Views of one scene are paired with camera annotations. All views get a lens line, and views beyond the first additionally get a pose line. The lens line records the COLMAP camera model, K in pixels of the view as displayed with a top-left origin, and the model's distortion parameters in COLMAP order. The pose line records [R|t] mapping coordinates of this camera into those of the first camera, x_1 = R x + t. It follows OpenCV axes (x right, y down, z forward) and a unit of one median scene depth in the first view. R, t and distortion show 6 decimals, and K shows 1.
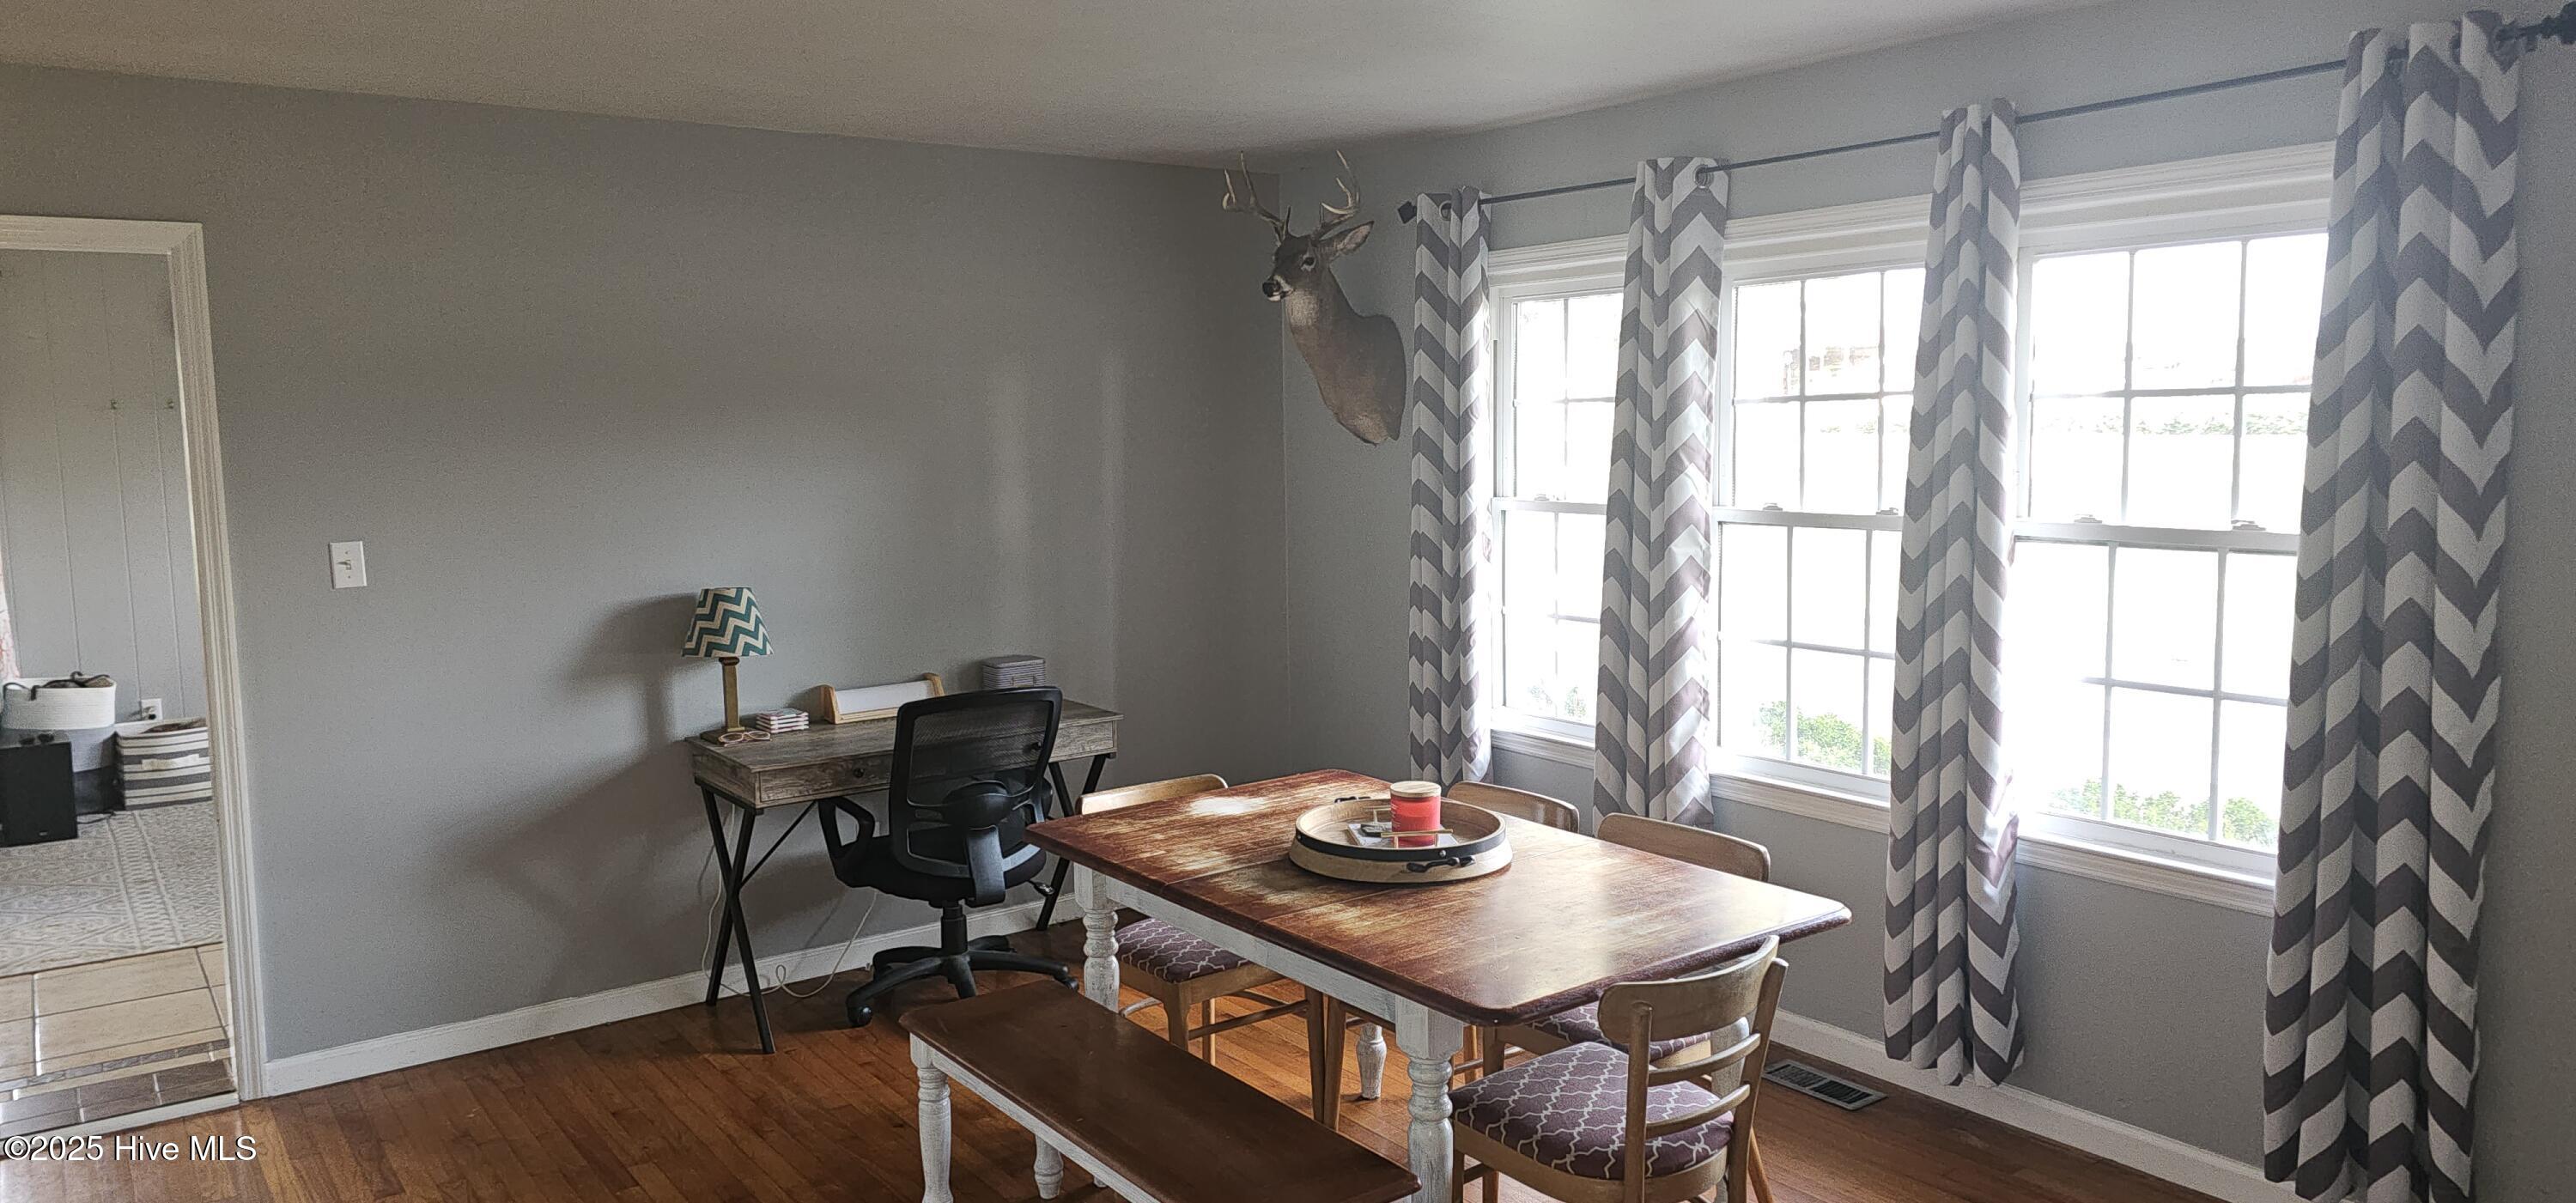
lens RADIAL K [[1726.5, 0, 1289.7], [0, 1726.5, 585.1], [0, 0, 1]] dist [0.081012, -0.079442]
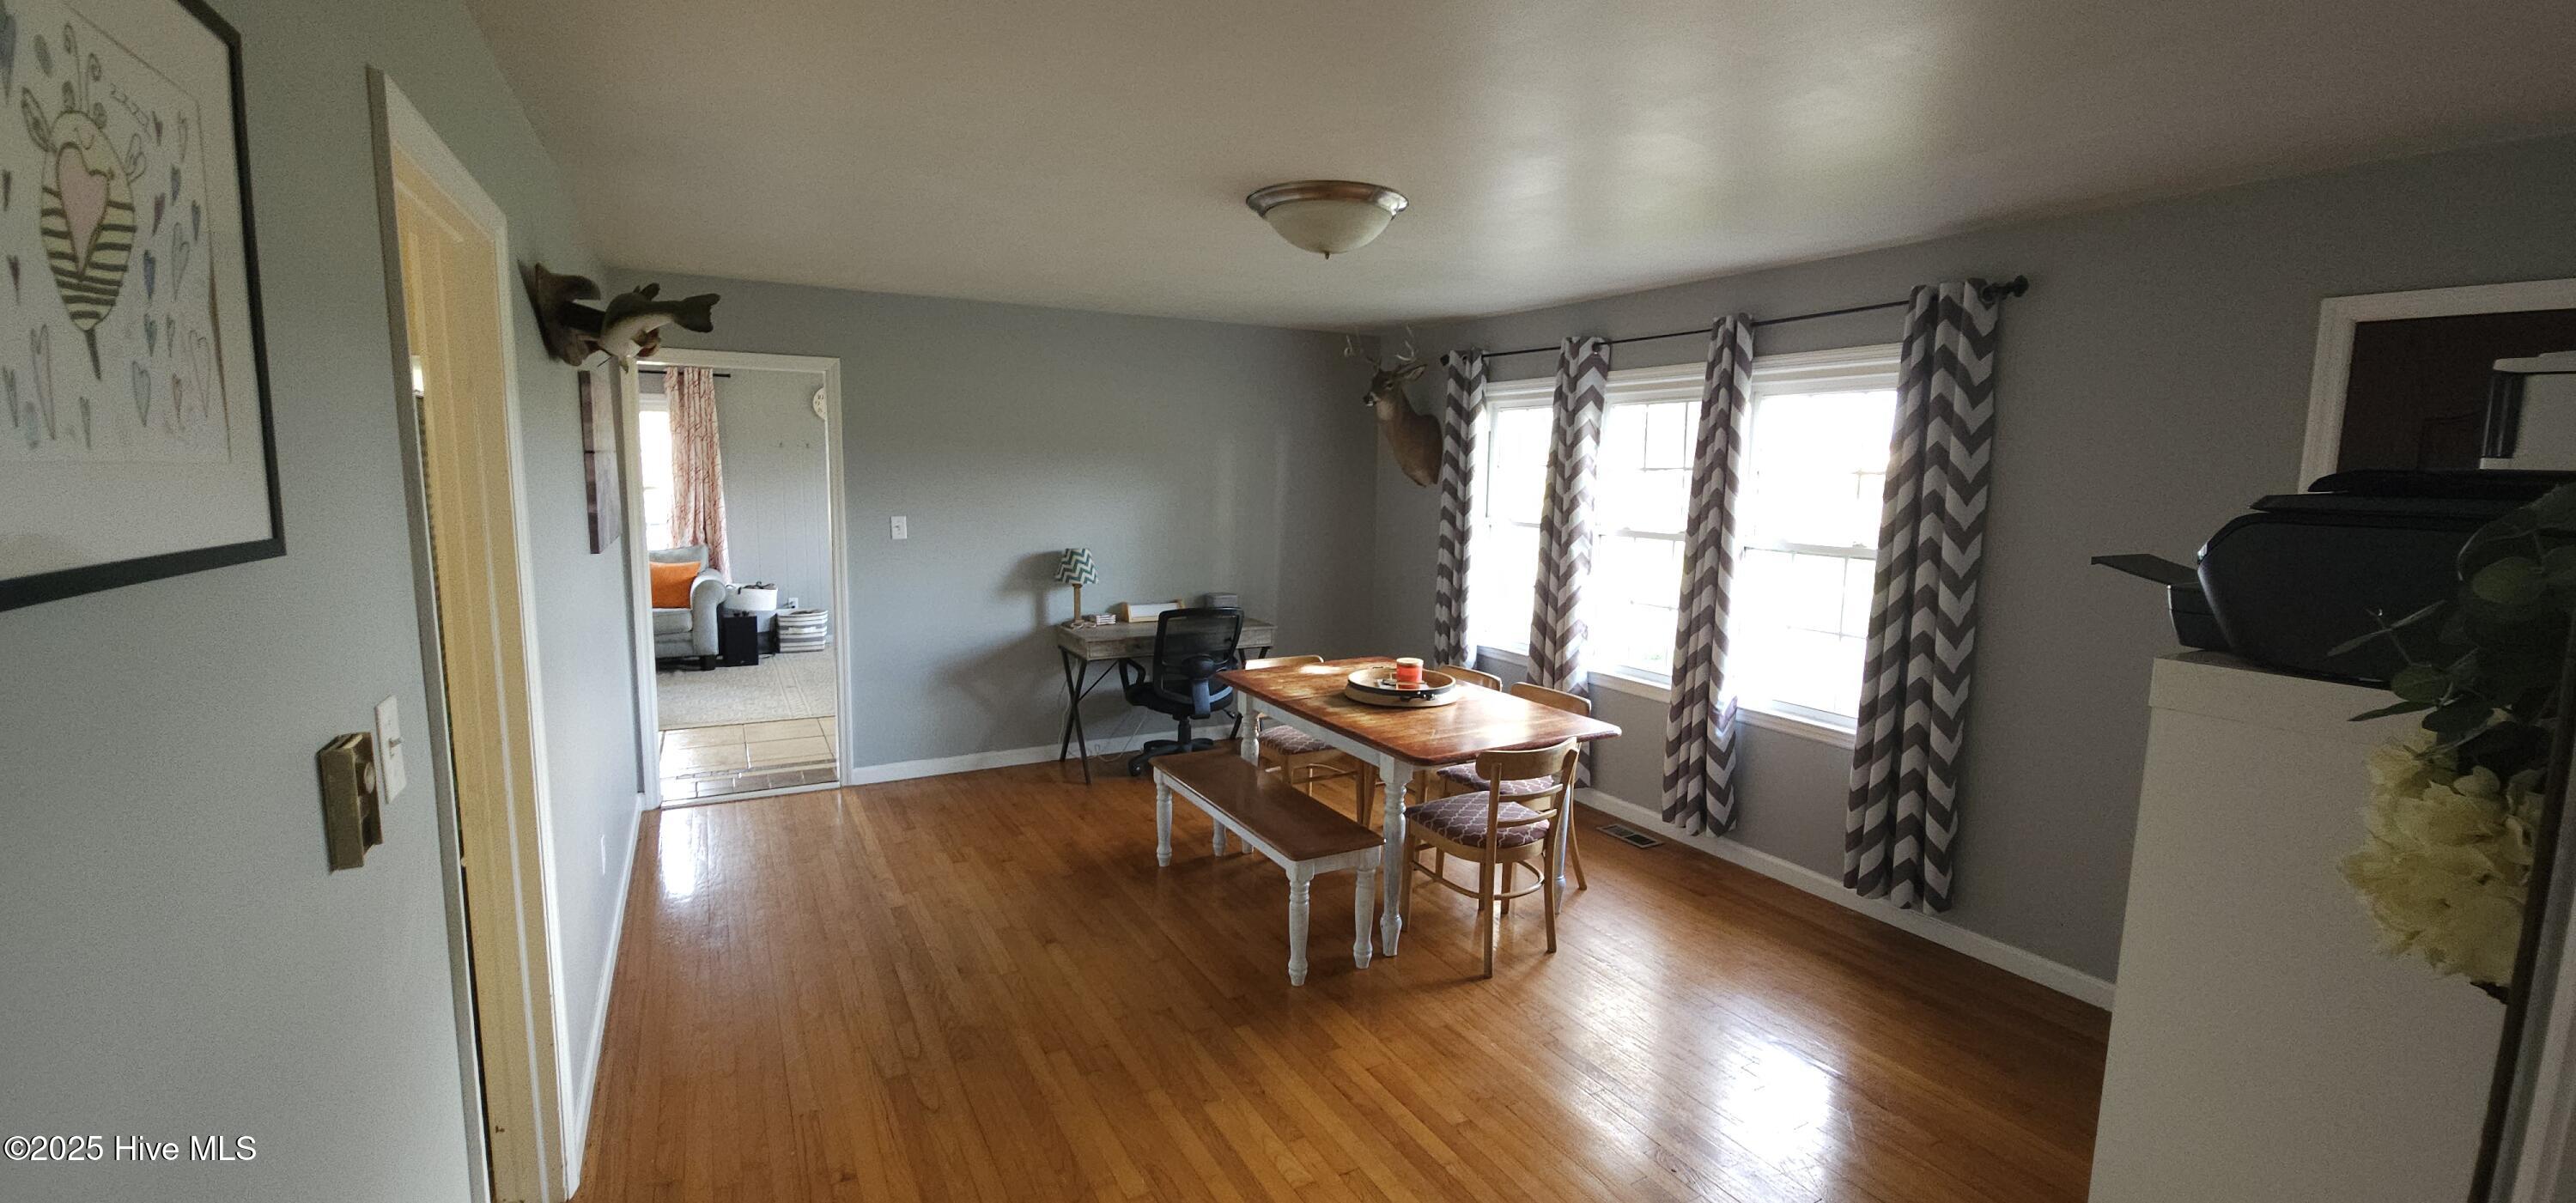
lens RADIAL K [[1056.1, 0, 1288.6], [0, 1056.1, 592.1], [0, 0, 1]] dist [0.001134, -0.001005]
pose [[0.991369, 0.048515, -0.121796, 0.071881], [-0.046356, 0.998715, 0.020500, 0.019986], [0.122634, -0.014677, 0.992343, -0.181370]]
